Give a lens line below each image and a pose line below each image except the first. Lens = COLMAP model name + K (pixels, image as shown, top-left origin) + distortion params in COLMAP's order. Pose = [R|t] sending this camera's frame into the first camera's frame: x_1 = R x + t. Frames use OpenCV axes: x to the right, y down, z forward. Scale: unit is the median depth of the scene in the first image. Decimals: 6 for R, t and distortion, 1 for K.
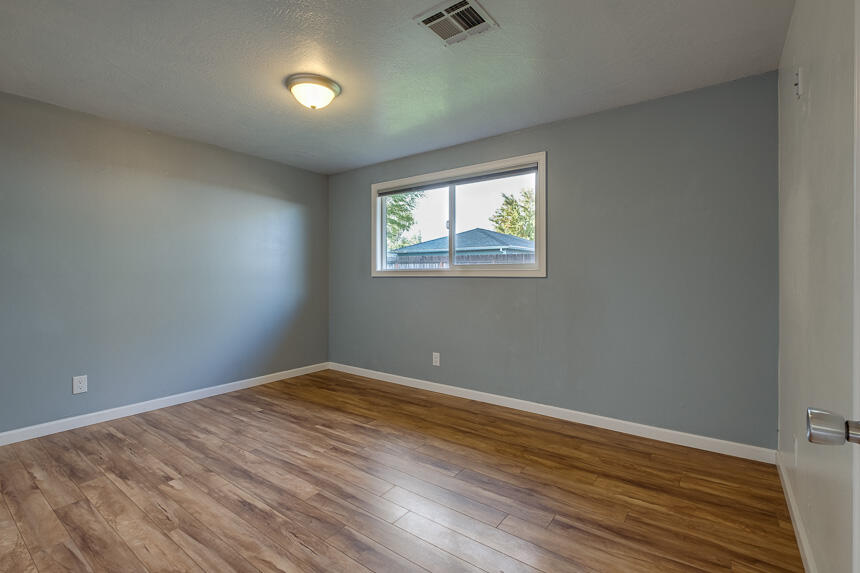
lens RADIAL K [[398.5, 0, 433.2], [0, 398.5, 275.2], [0, 0, 1]] dist [-0.000989, -0.000821]
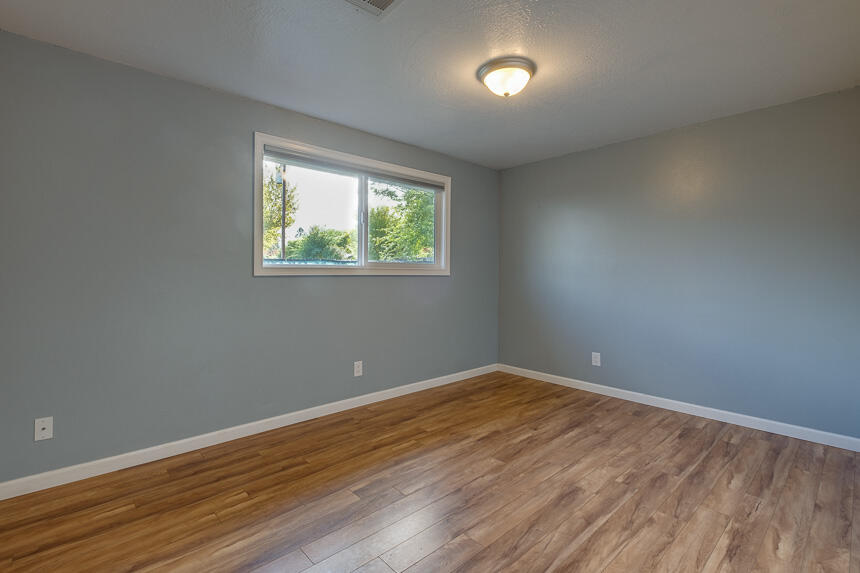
lens RADIAL K [[398.5, 0, 433.2], [0, 398.5, 275.2], [0, 0, 1]] dist [-0.000989, -0.000821]
pose [[0.188828, -0.004110, 0.982002, -1.895149], [-0.005044, 0.999974, 0.005155, -0.005710], [-0.981997, -0.005926, 0.188803, 1.557049]]
